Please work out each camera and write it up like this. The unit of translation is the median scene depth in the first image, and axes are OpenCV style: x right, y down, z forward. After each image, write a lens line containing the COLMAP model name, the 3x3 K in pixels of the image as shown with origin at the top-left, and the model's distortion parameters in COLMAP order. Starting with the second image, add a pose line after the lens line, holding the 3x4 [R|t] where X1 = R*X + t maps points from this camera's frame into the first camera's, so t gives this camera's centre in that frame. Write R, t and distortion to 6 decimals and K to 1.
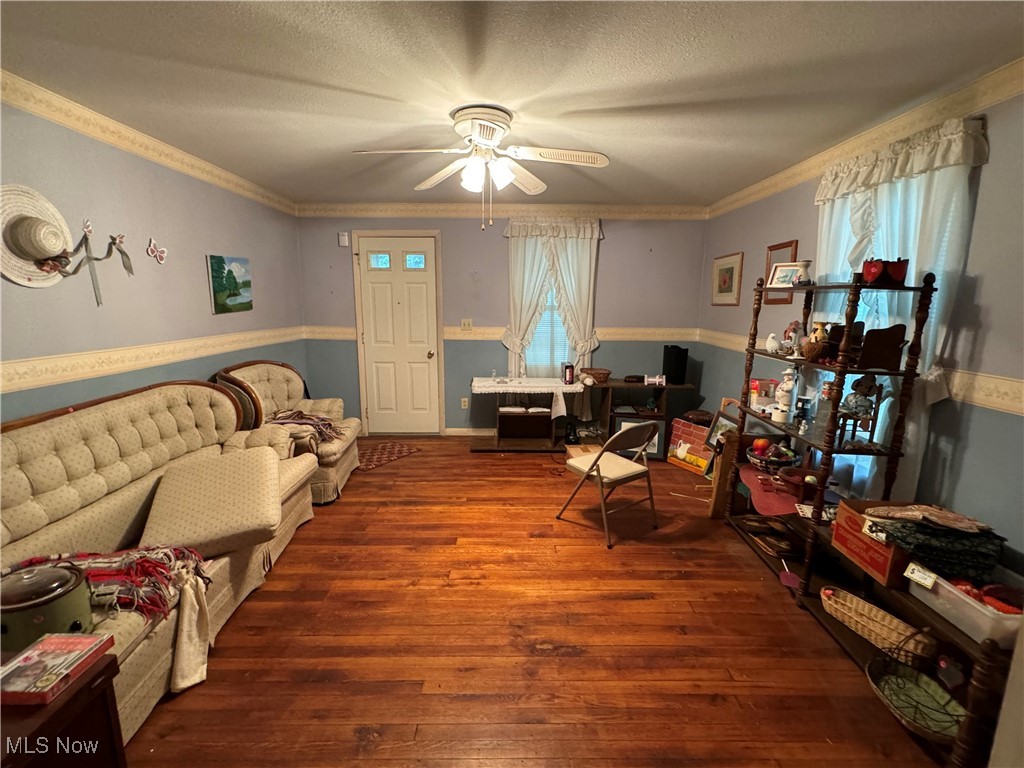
lens RADIAL K [[474.8, 0, 512.0], [0, 474.8, 384.0], [0, 0, 1]] dist [-0.002693, -0.000379]
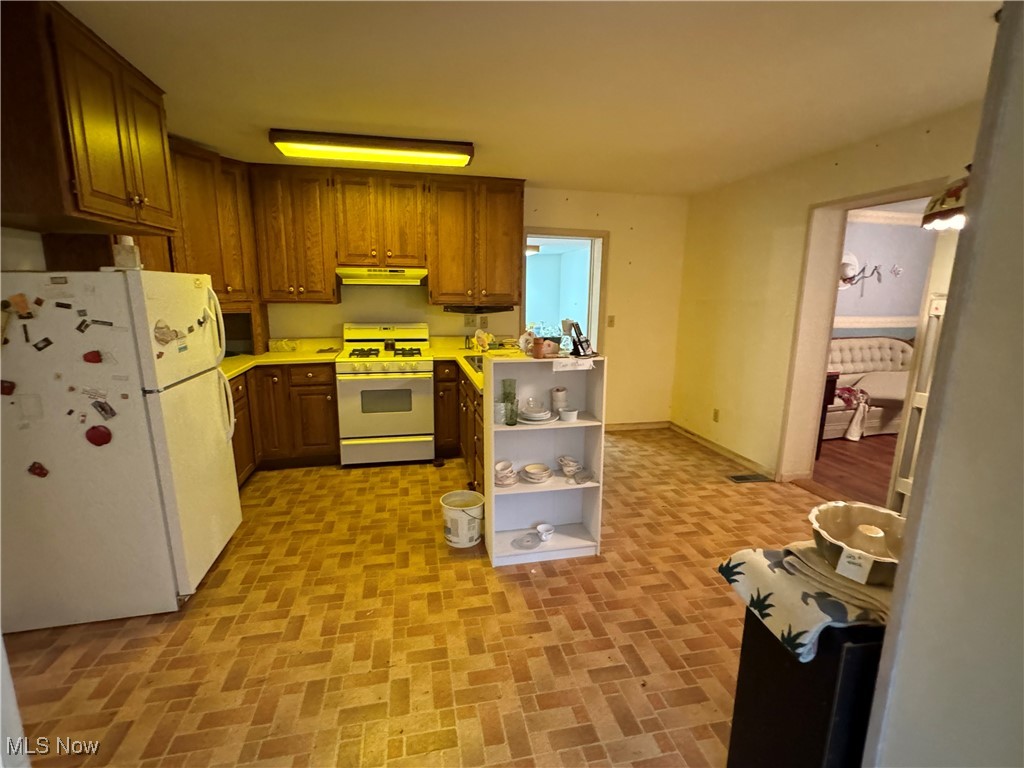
lens RADIAL K [[474.8, 0, 512.0], [0, 474.8, 384.0], [0, 0, 1]] dist [-0.002693, -0.000379]
pose [[0.219684, 0.183773, -0.958106, 1.076378], [-0.178228, 0.973129, 0.145789, 0.218800], [0.959153, 0.138734, 0.246534, -1.178580]]
